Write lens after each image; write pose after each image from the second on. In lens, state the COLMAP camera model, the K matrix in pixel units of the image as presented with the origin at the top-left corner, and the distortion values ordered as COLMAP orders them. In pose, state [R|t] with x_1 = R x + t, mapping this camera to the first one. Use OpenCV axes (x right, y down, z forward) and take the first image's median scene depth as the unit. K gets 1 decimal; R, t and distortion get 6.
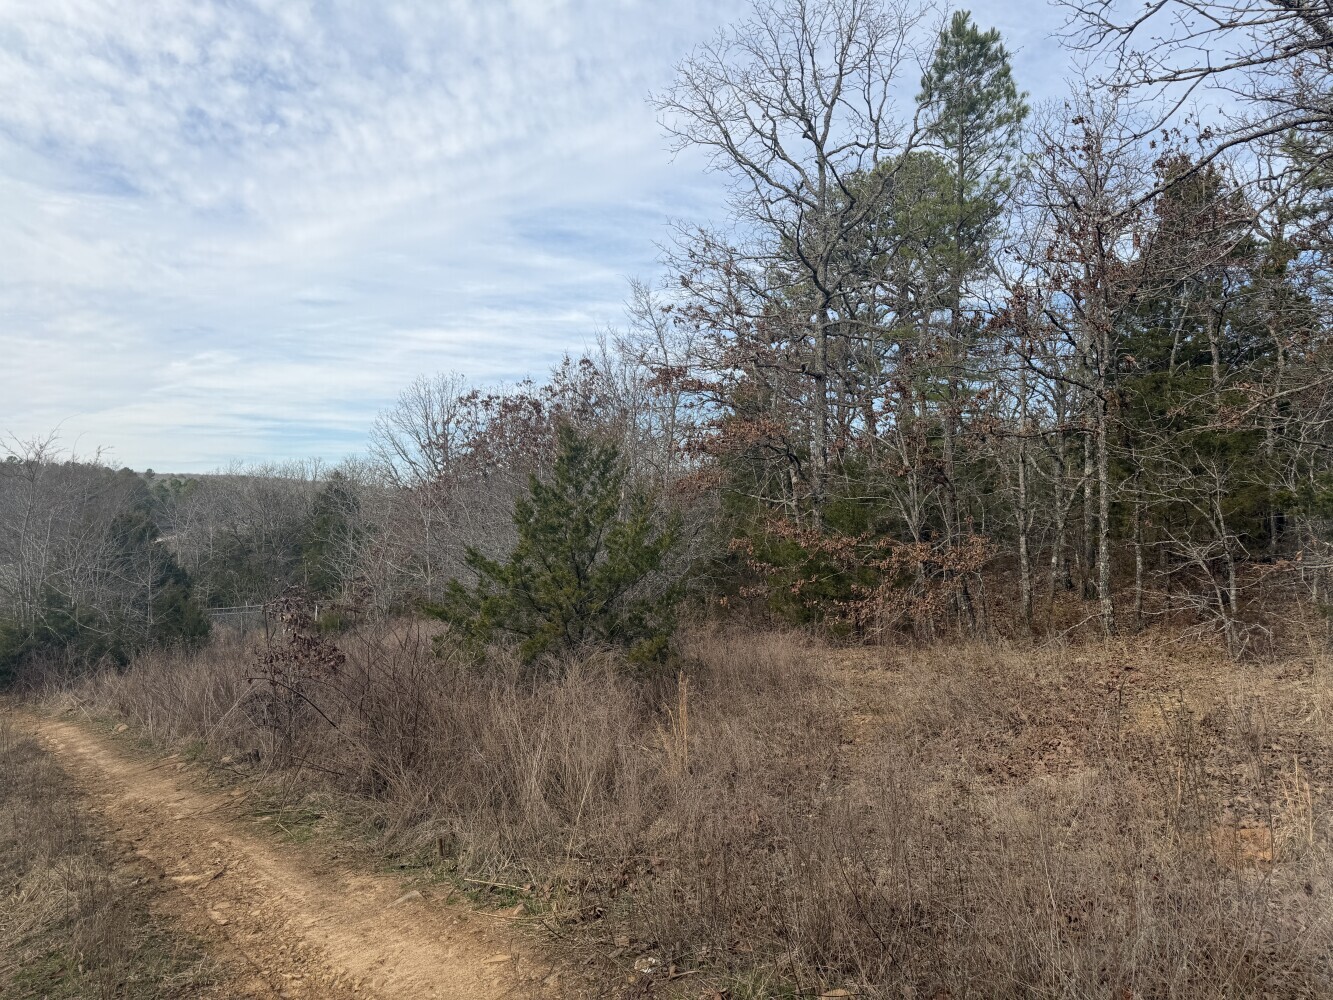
lens RADIAL K [[960.5, 0, 671.8], [0, 960.5, 494.2], [0, 0, 1]] dist [0.009479, 0.018015]
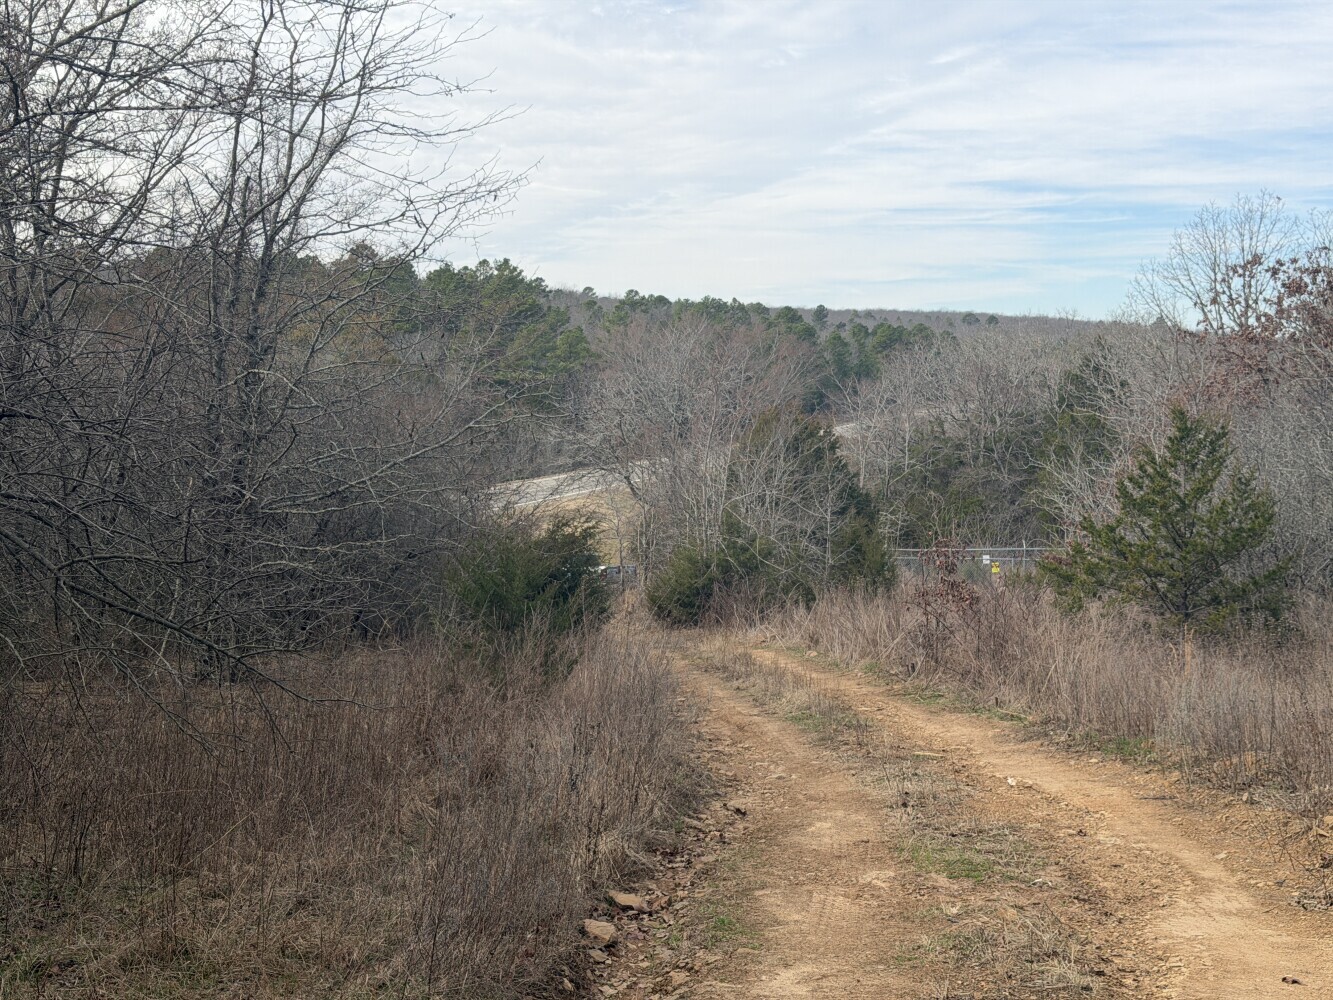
lens RADIAL K [[1977.7, 0, 490.8], [0, 1977.7, 485.7], [0, 0, 1]] dist [0.011912, 0.000000]
pose [[0.790591, 0.042625, -0.610859, 0.326416], [0.006767, 0.996905, 0.078321, -0.082511], [0.612307, -0.066054, 0.787856, -0.632654]]
